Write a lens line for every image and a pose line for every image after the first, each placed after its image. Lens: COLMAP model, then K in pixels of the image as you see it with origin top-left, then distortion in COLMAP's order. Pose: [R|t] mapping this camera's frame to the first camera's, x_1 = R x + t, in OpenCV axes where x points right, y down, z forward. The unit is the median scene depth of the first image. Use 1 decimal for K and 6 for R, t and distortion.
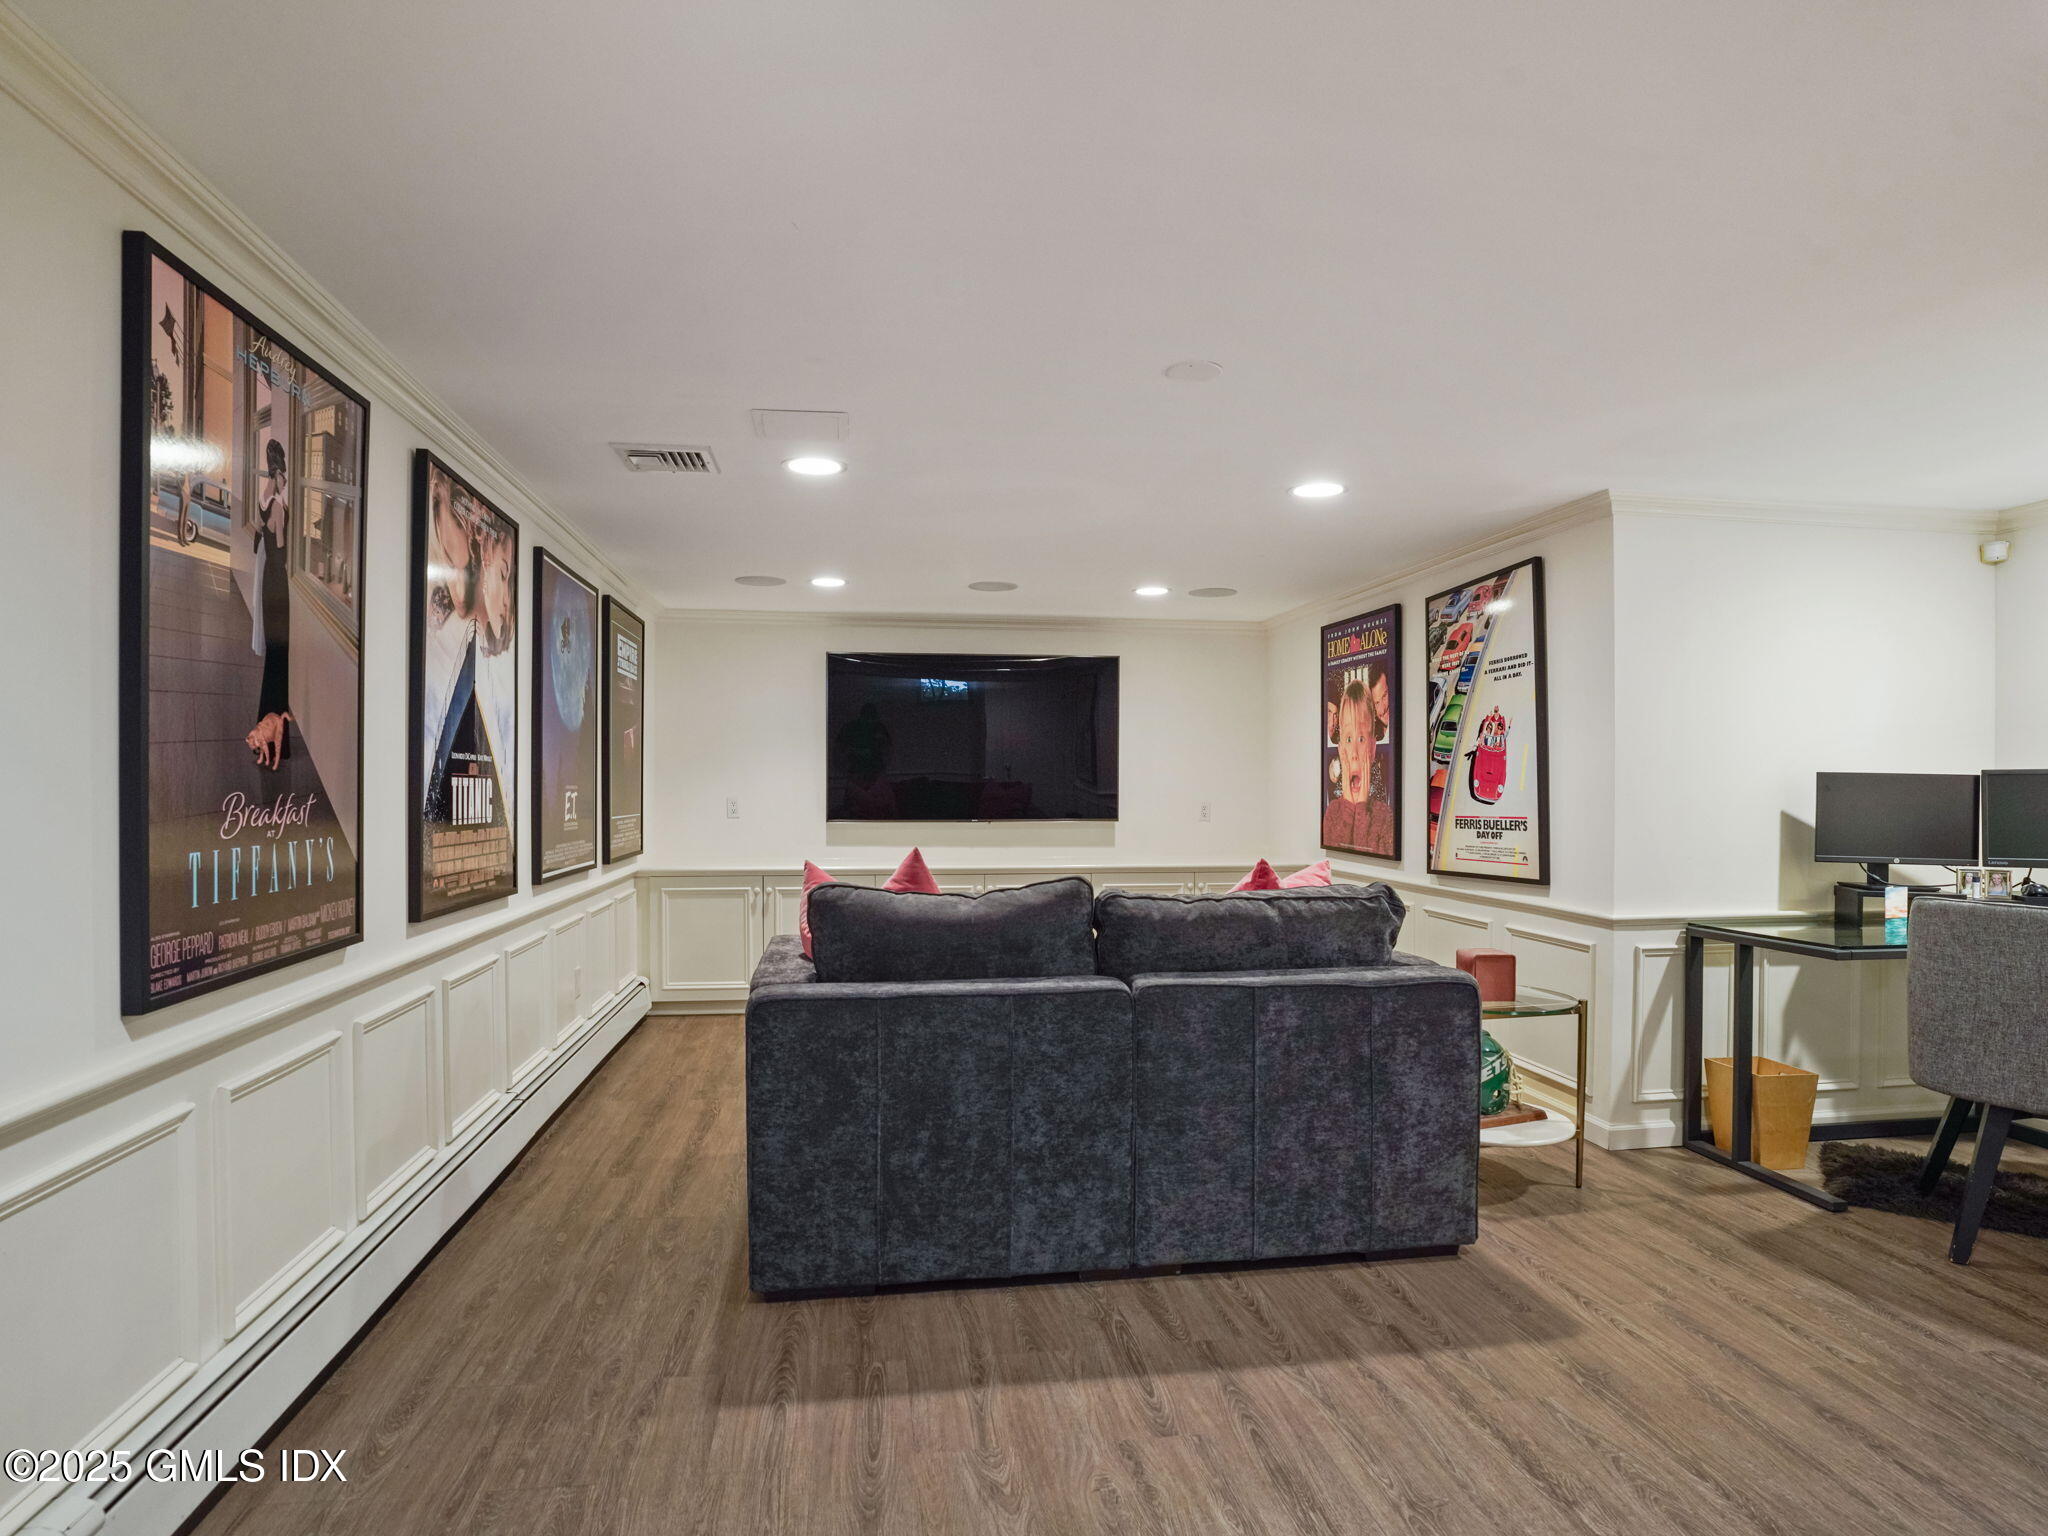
lens RADIAL K [[1143.9, 0, 1015.8], [0, 1143.9, 775.6], [0, 0, 1]] dist [-0.048612, 0.005776]
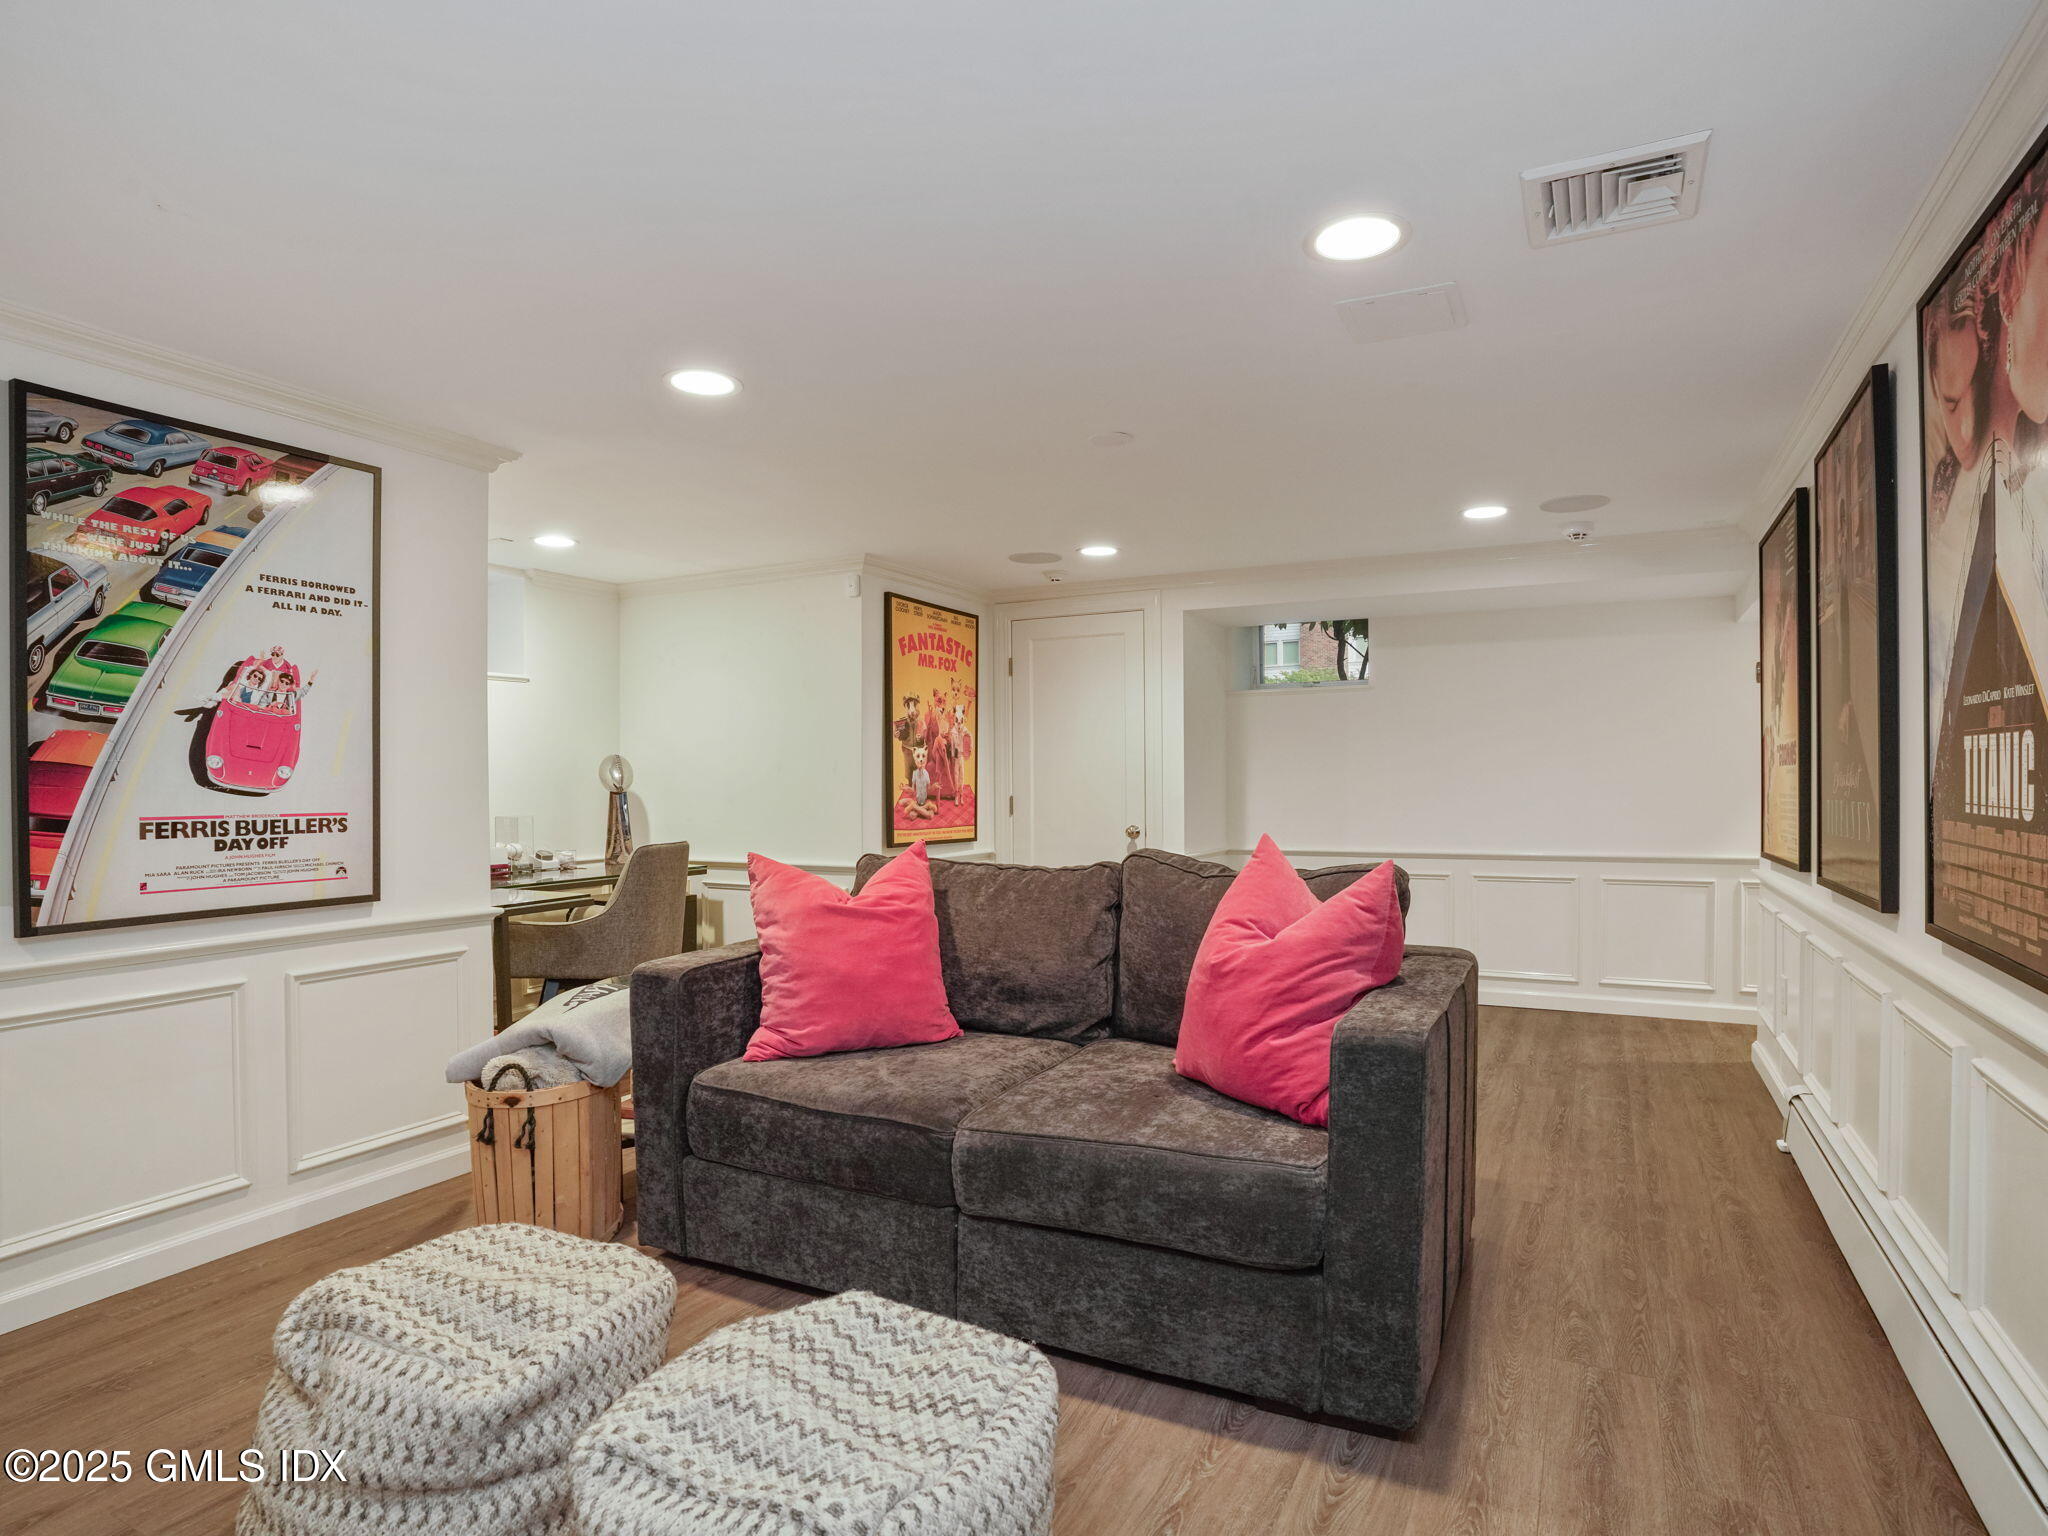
lens RADIAL K [[1143.9, 0, 1011.3], [0, 1143.9, 785.5], [0, 0, 1]] dist [-0.048612, 0.005776]
pose [[-0.813250, 0.008312, 0.581856, -0.290265], [-0.005229, 0.999753, -0.021589, 0.030120], [-0.581892, -0.020600, -0.813005, 1.235872]]
